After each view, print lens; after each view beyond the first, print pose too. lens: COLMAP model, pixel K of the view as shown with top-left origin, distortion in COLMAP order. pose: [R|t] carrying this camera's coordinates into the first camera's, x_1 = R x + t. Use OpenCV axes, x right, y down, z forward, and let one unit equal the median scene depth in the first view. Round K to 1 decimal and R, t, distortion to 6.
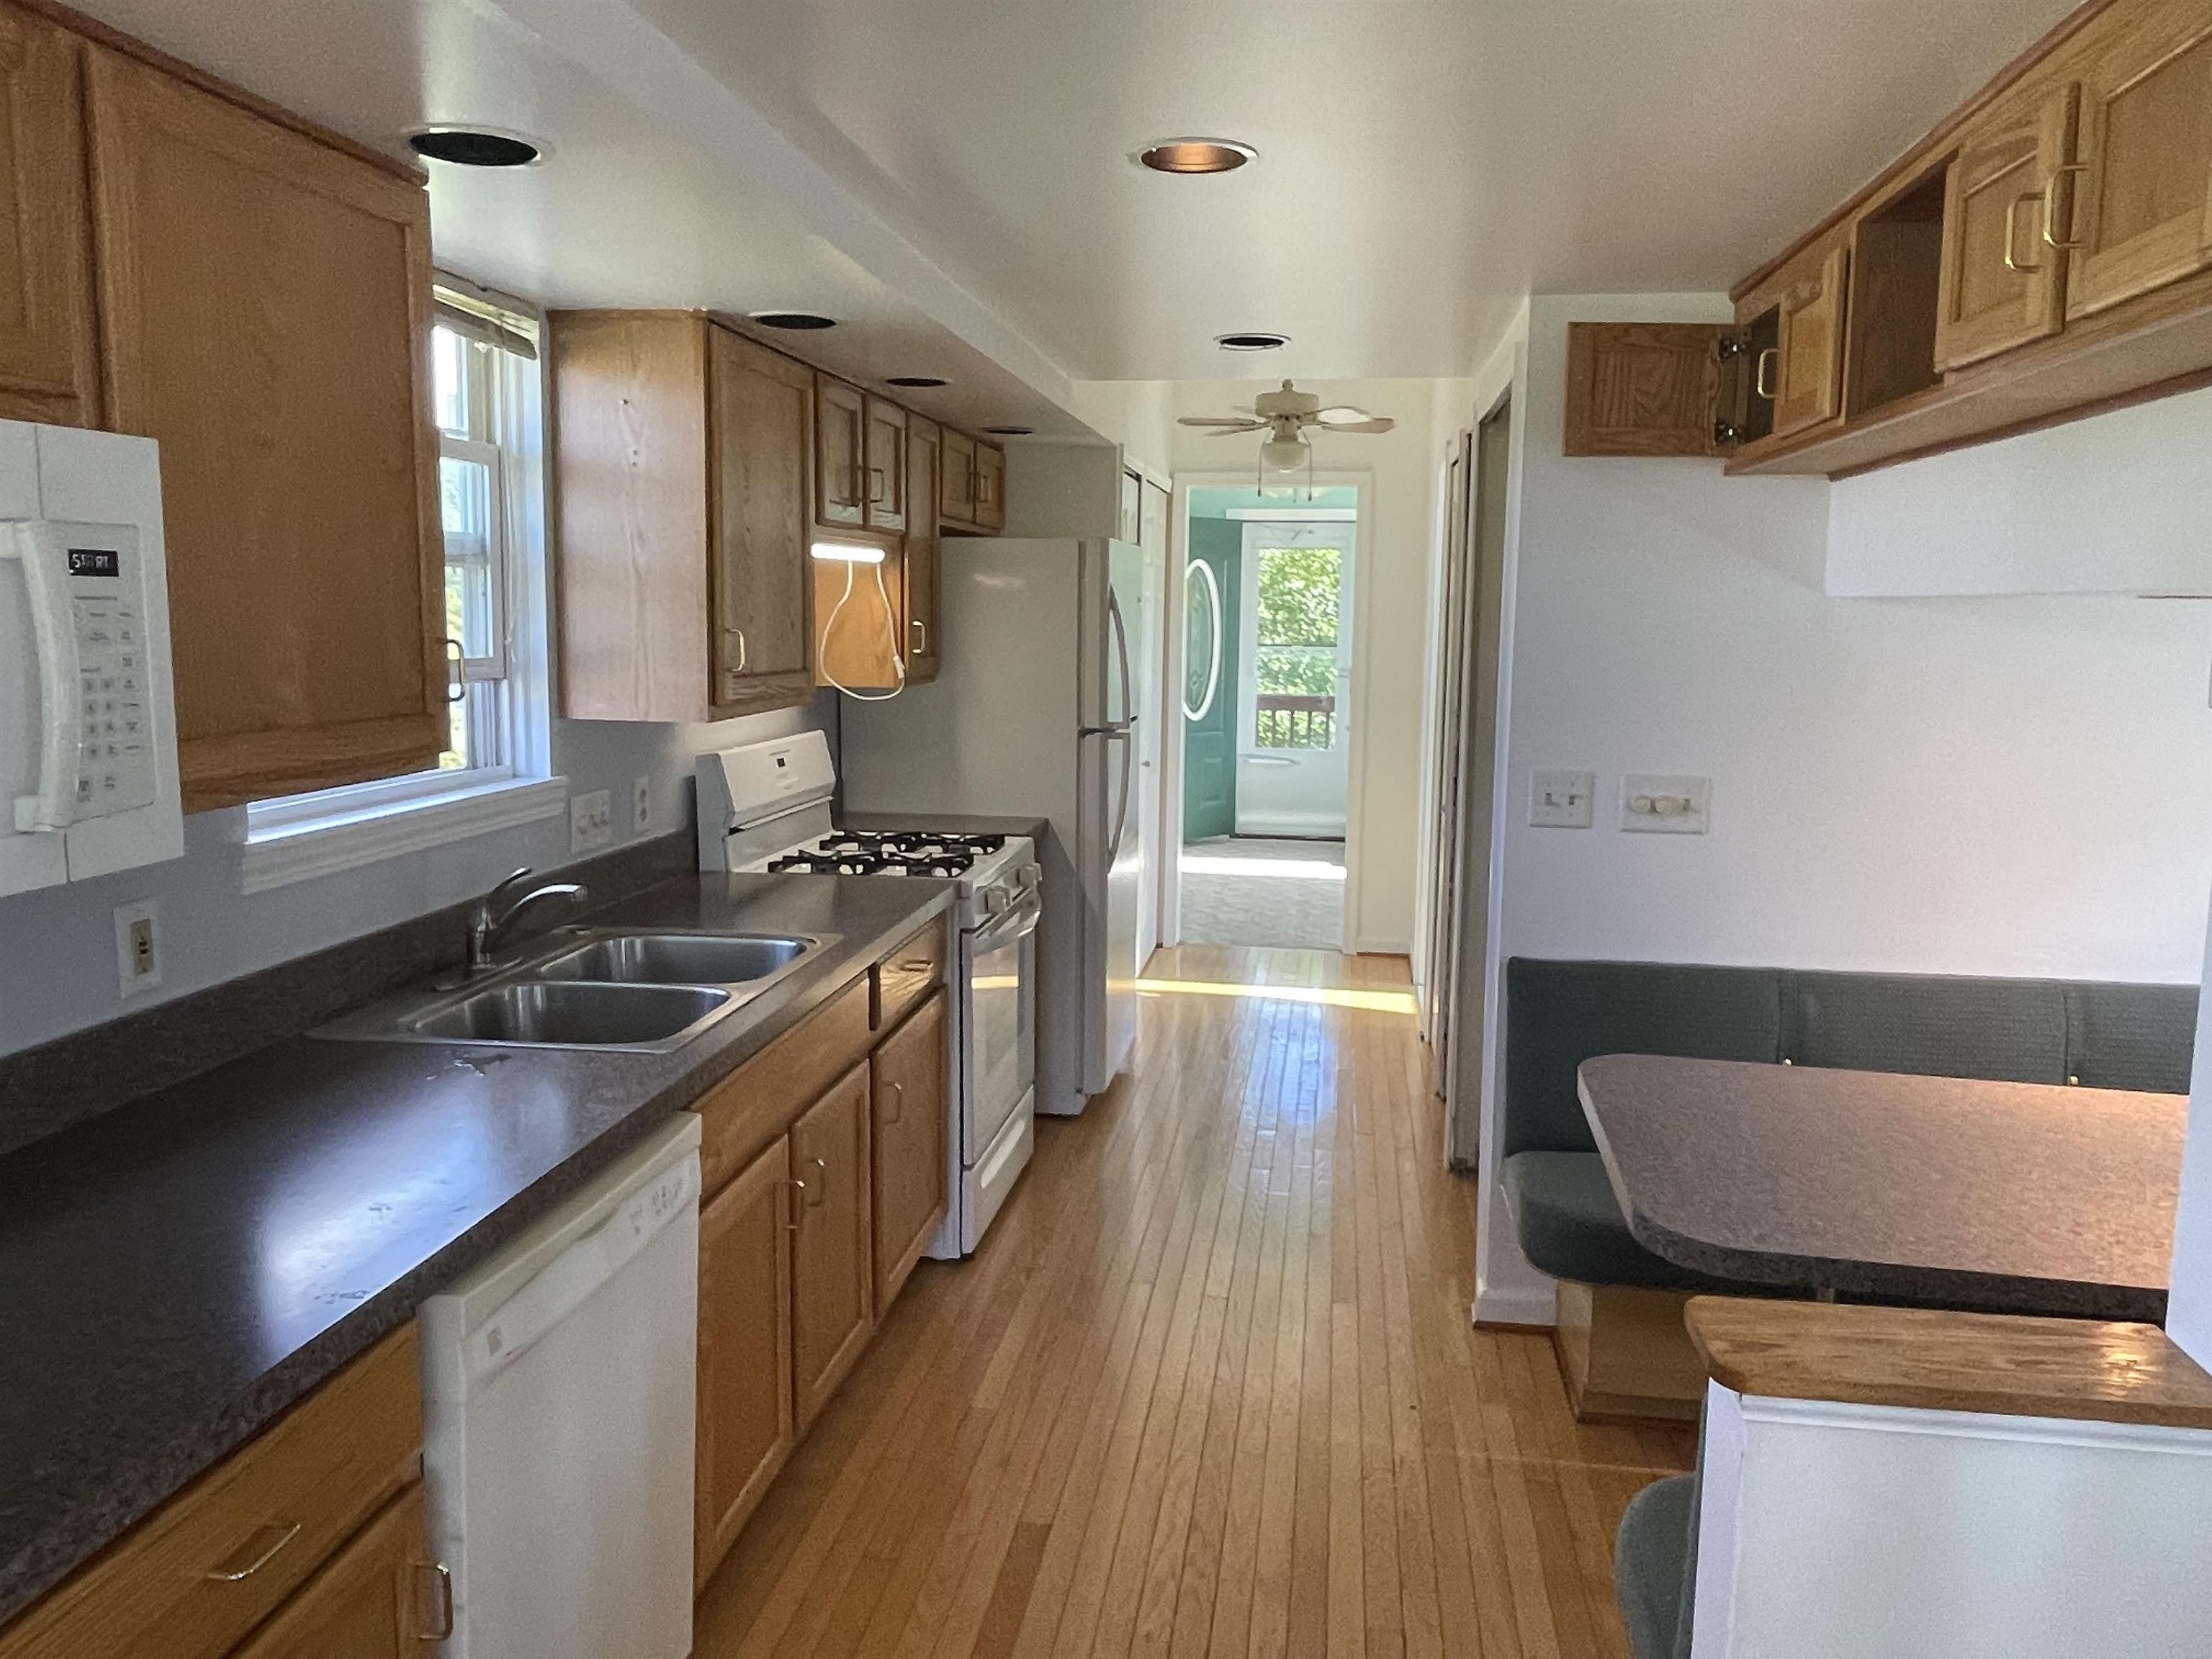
lens RADIAL K [[1623.6, 0, 1099.2], [0, 1623.6, 815.7], [0, 0, 1]] dist [0.012845, -0.028071]
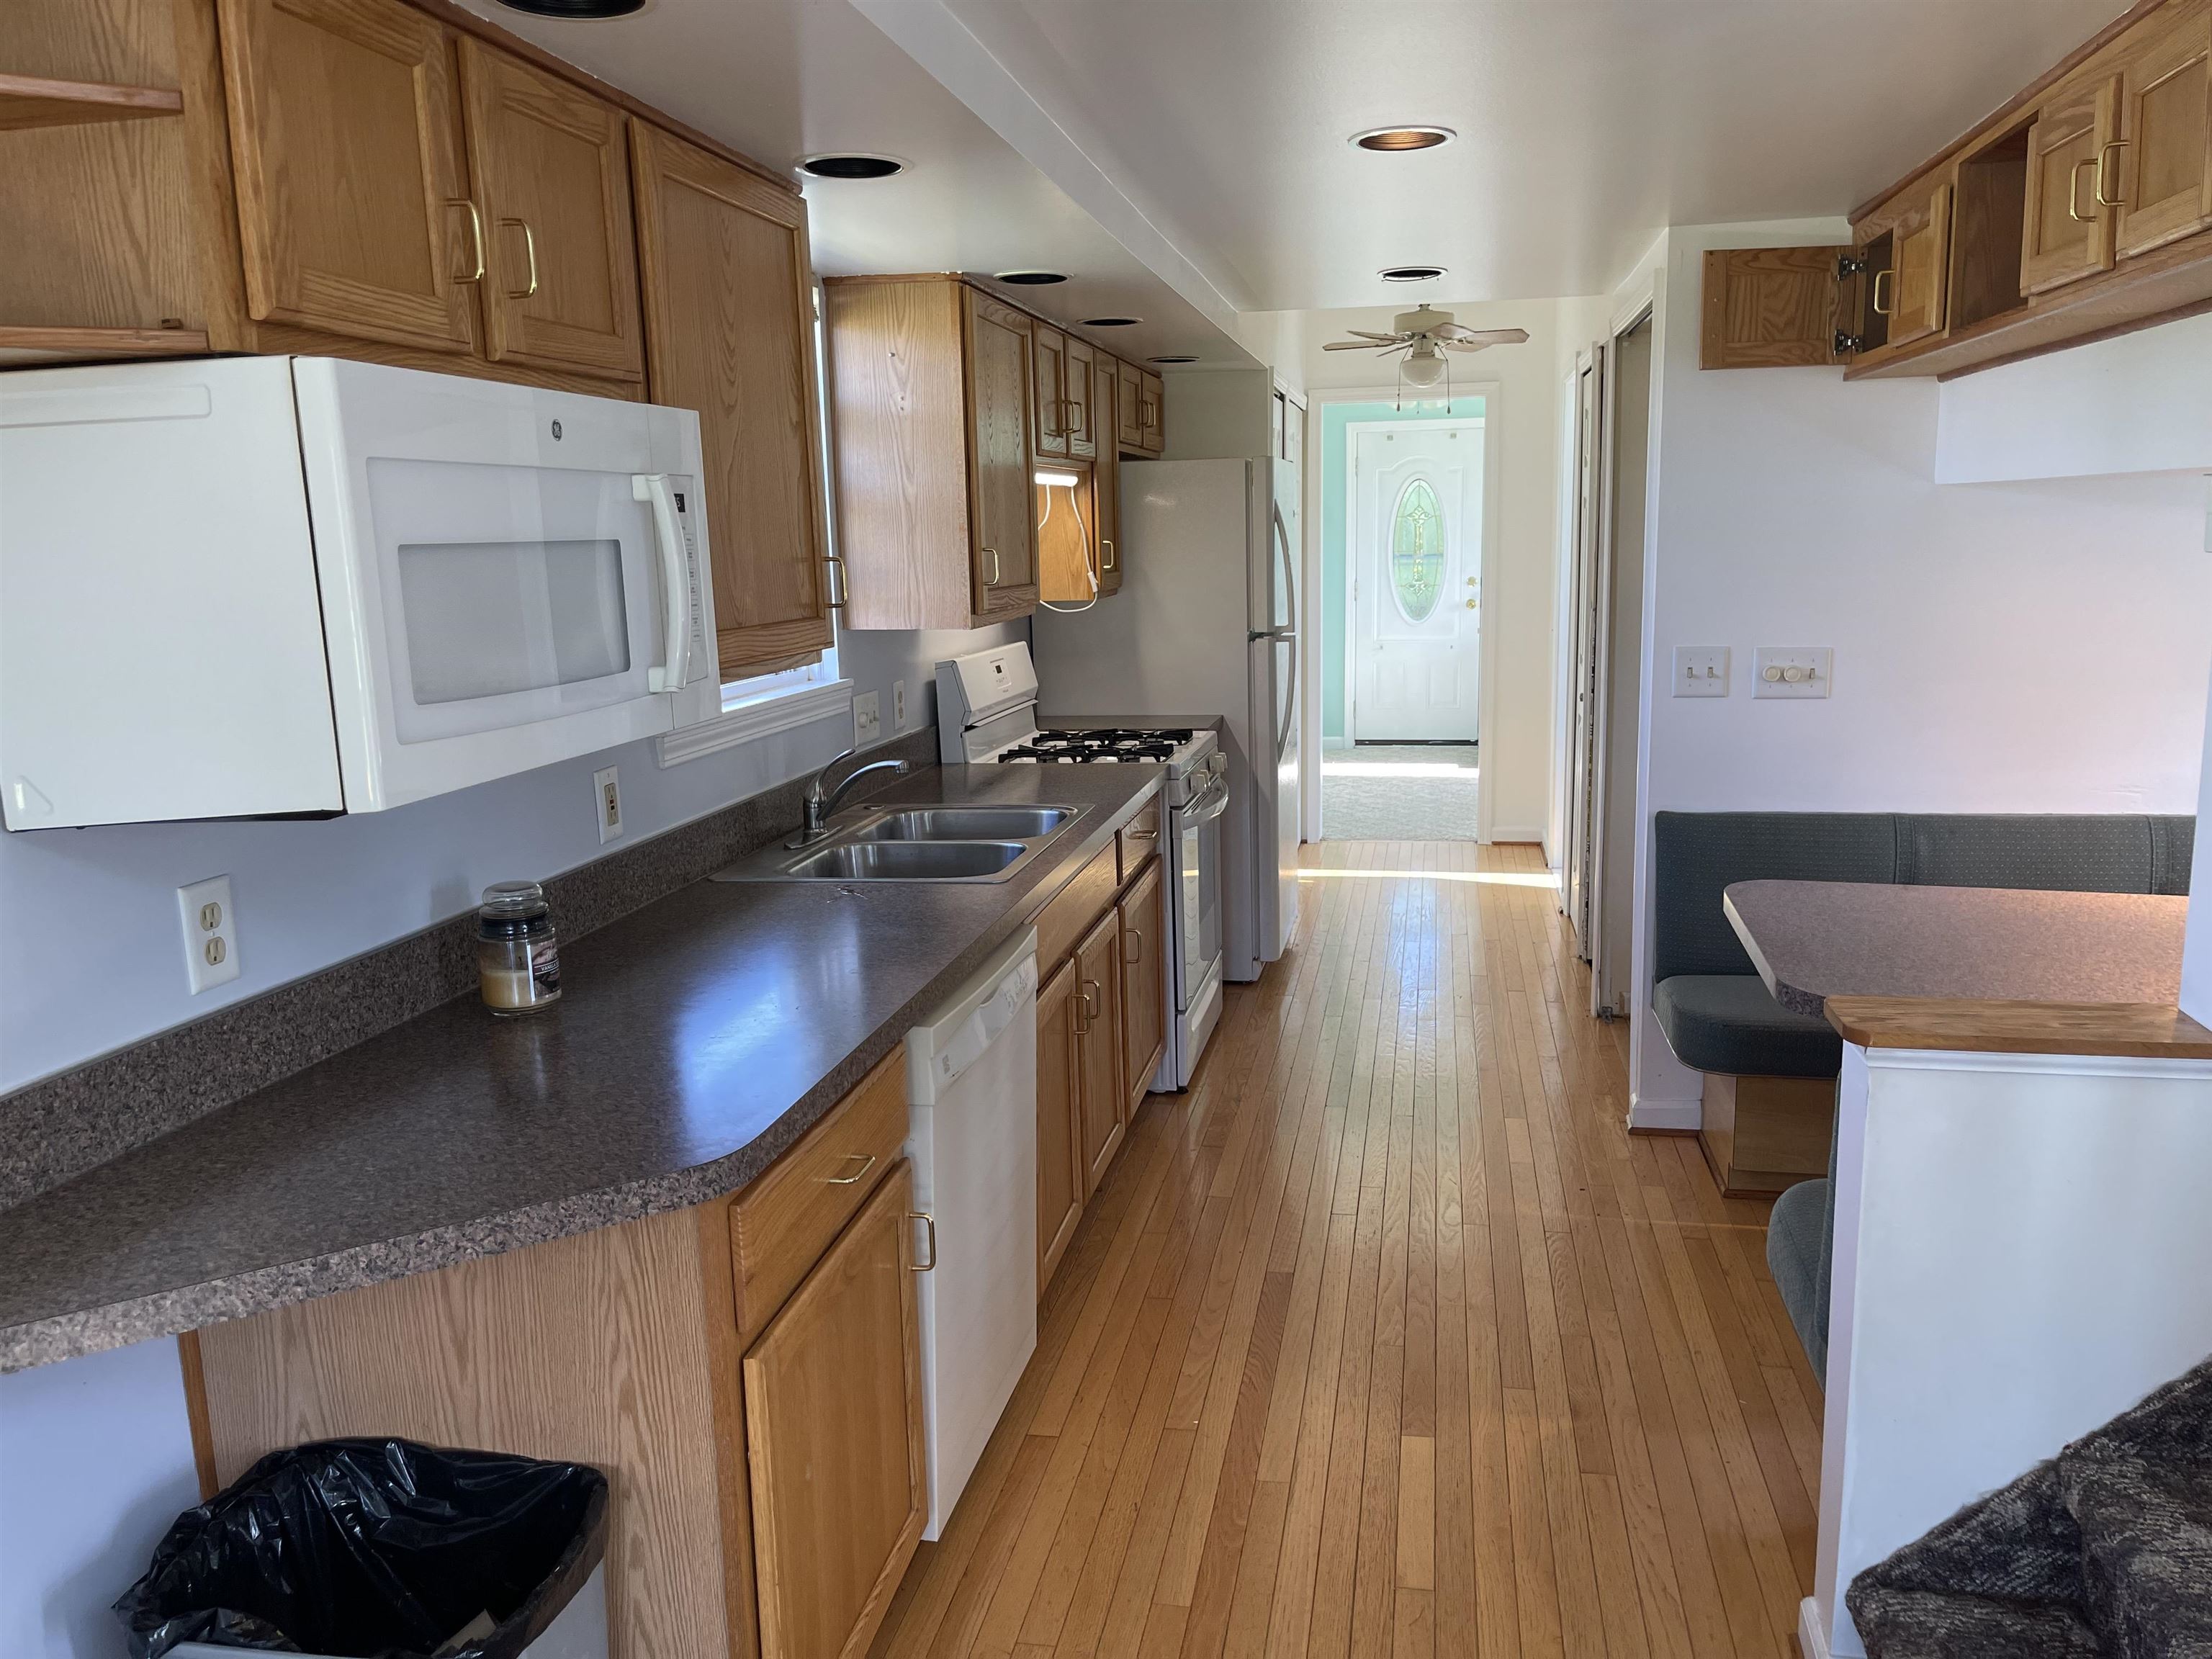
lens RADIAL K [[1647.0, 0, 1151.6], [0, 1647.0, 826.6], [0, 0, 1]] dist [0.068093, -0.083011]
pose [[0.999193, -0.029570, -0.027180, -0.079594], [0.030926, 0.998224, 0.050914, 0.028791], [0.025626, -0.051714, 0.998333, -0.198227]]
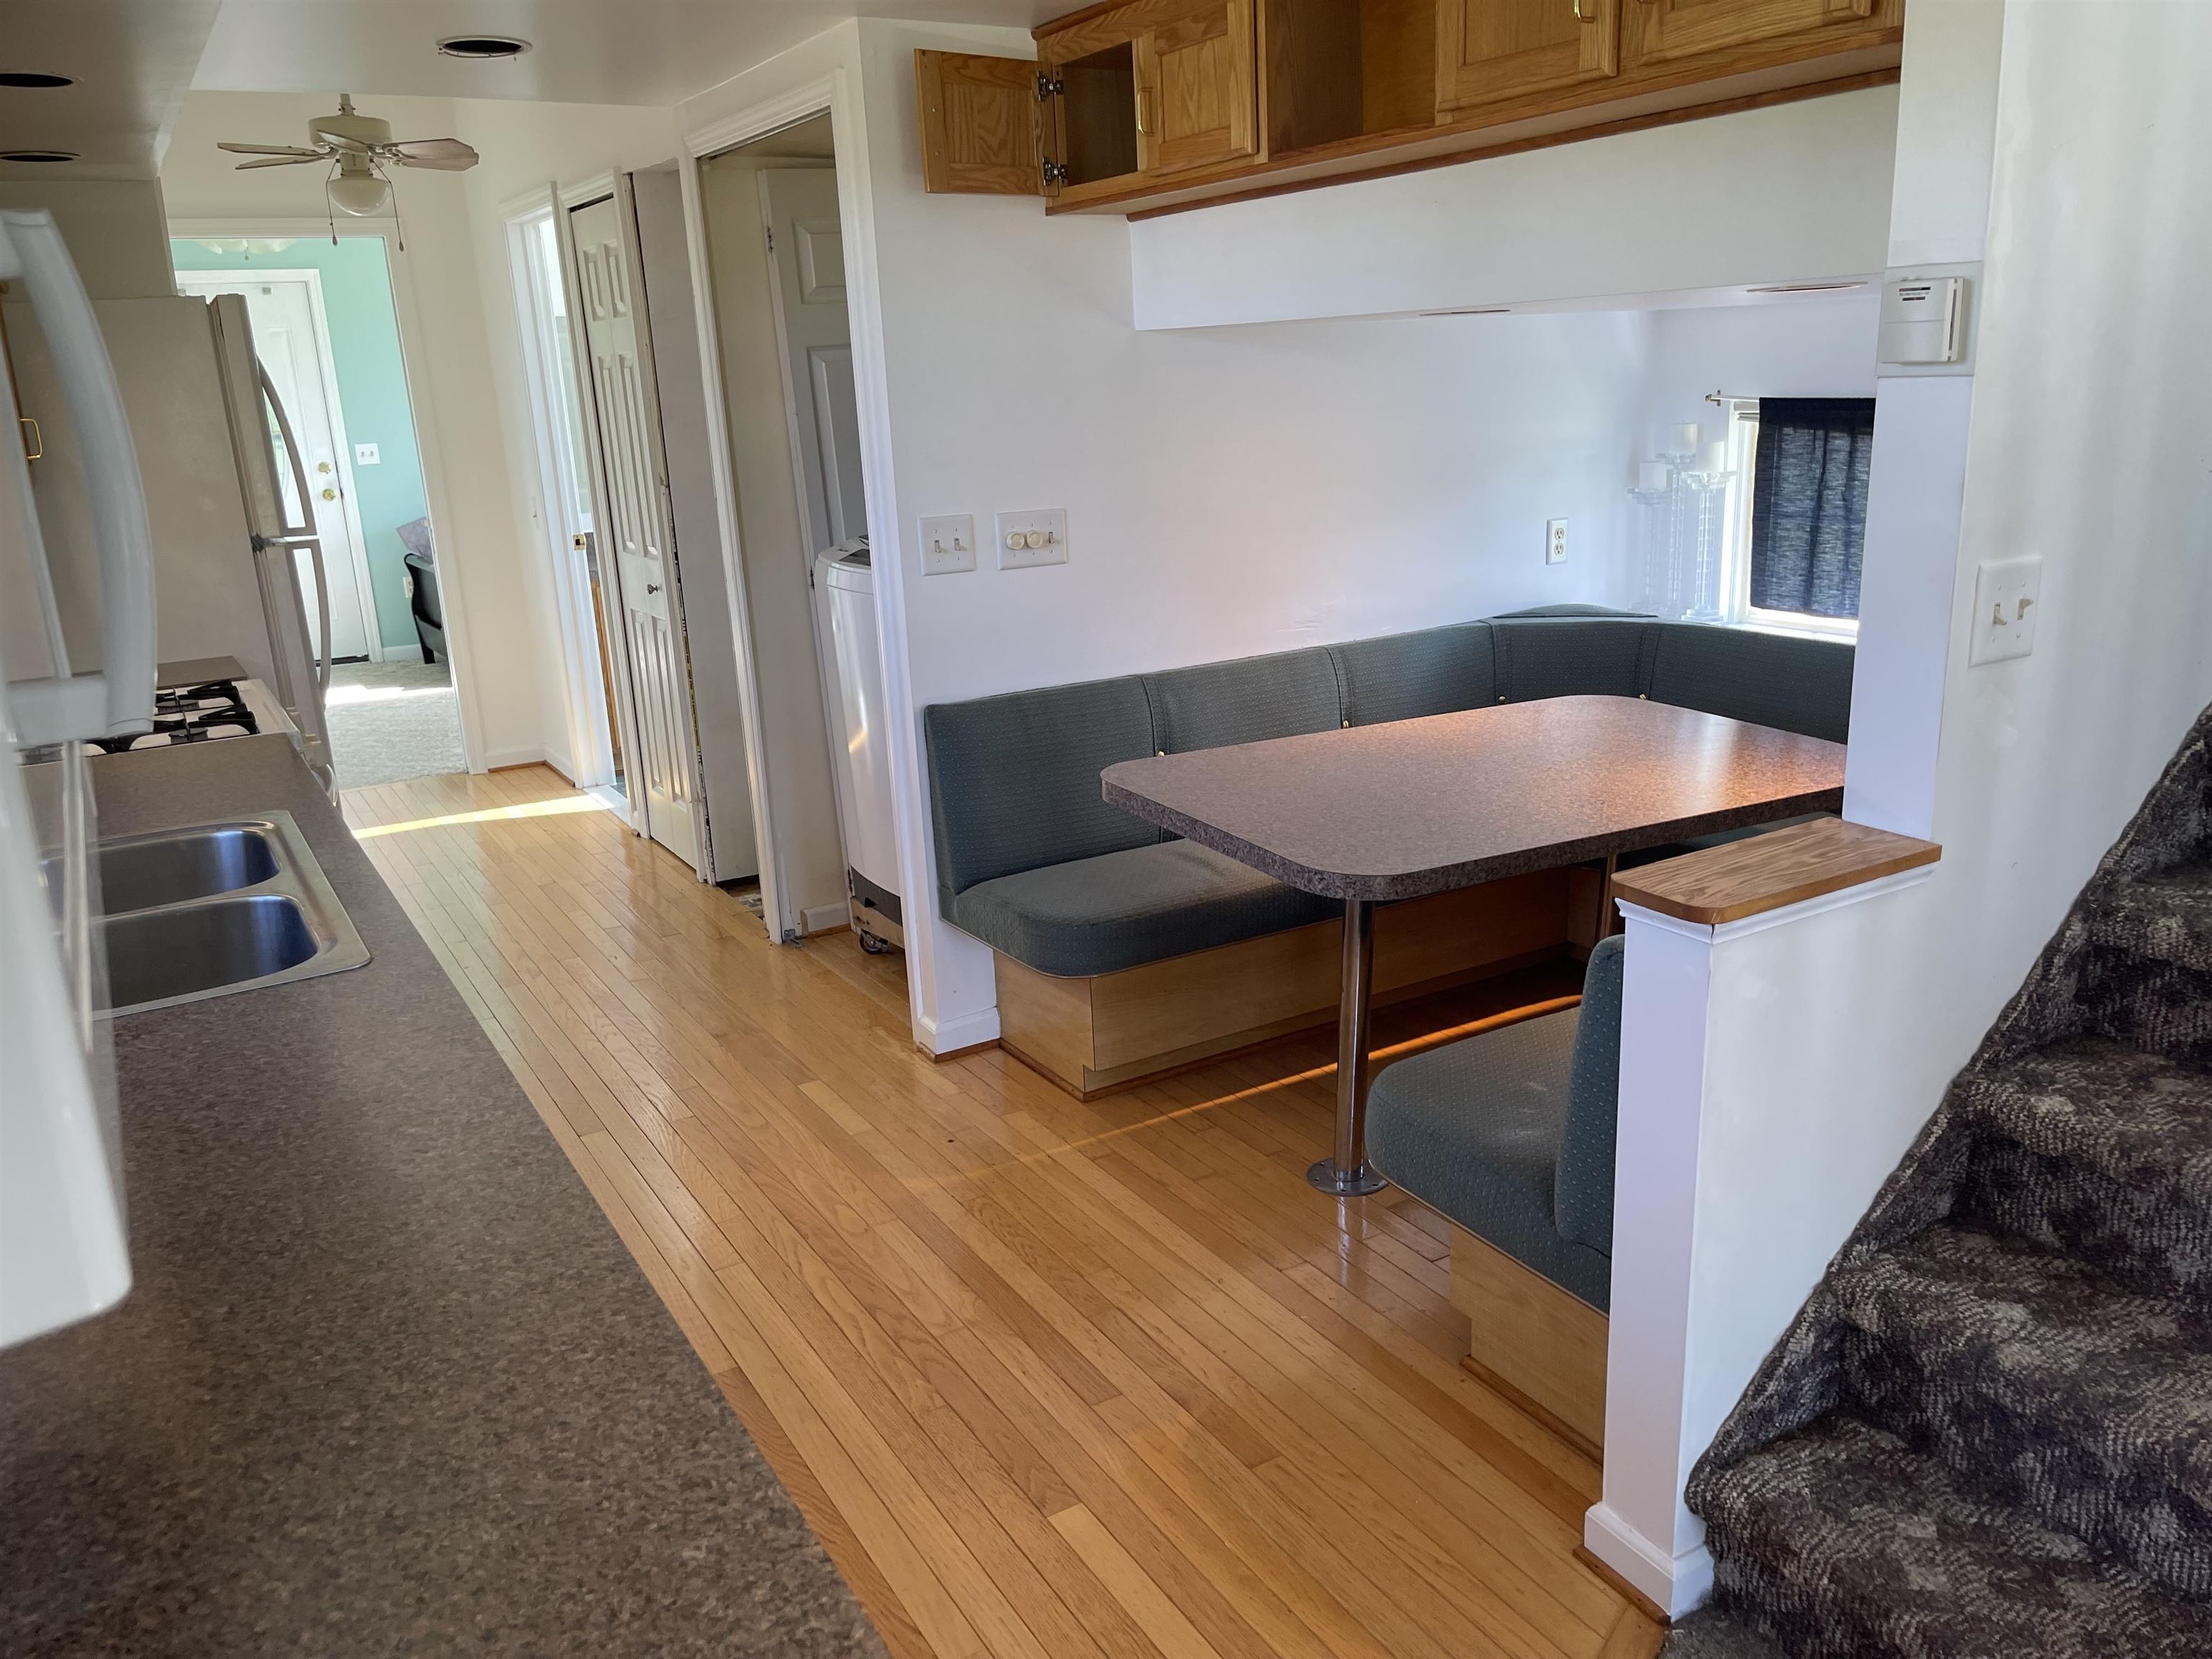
lens RADIAL K [[1647.0, 0, 1116.6], [0, 1647.0, 826.2], [0, 0, 1]] dist [0.068093, -0.083011]
pose [[0.770399, -0.211802, 0.601352, -0.320699], [0.130595, 0.975631, 0.176320, -0.007396], [-0.624043, -0.057303, 0.779286, 0.115506]]
